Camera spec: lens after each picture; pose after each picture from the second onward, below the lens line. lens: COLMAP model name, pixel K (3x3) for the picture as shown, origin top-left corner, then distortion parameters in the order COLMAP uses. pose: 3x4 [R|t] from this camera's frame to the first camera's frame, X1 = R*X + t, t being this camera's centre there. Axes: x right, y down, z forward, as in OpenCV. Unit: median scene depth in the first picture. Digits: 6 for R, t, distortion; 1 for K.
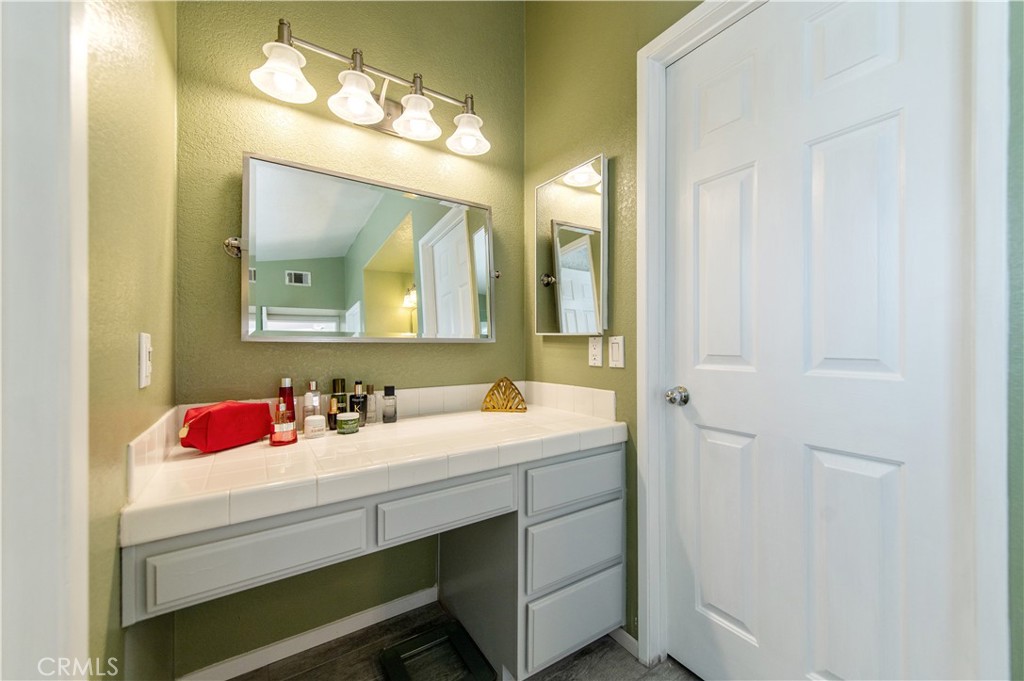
lens RADIAL K [[399.5, 0, 515.0], [0, 399.5, 342.0], [0, 0, 1]] dist [0.014299, -0.003804]
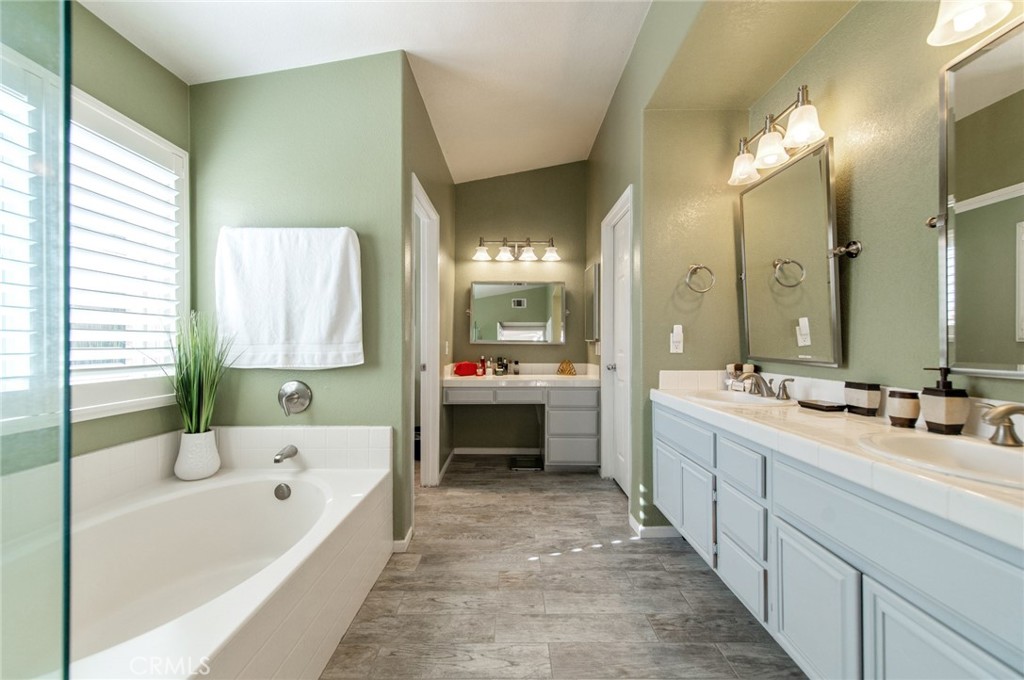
lens RADIAL K [[399.5, 0, 516.7], [0, 399.5, 343.9], [0, 0, 1]] dist [0.014299, -0.003804]
pose [[0.840894, 0.004495, -0.541181, 1.196955], [-0.003907, 0.999990, 0.002234, -0.006638], [0.541186, 0.000236, 0.840903, -1.297063]]
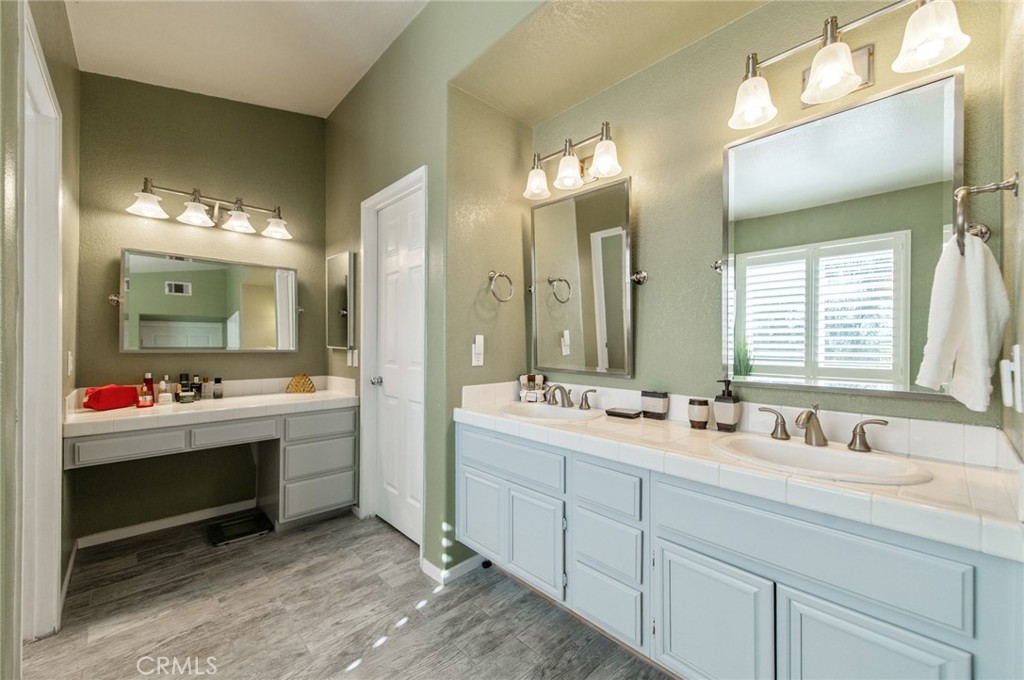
lens RADIAL K [[399.5, 0, 515.1], [0, 399.5, 344.1], [0, 0, 1]] dist [0.014299, -0.003804]
pose [[0.983949, 0.007578, 0.178287, 0.707751], [-0.007922, 0.999968, 0.001221, -0.054224], [-0.178272, -0.002613, 0.983978, -1.045730]]
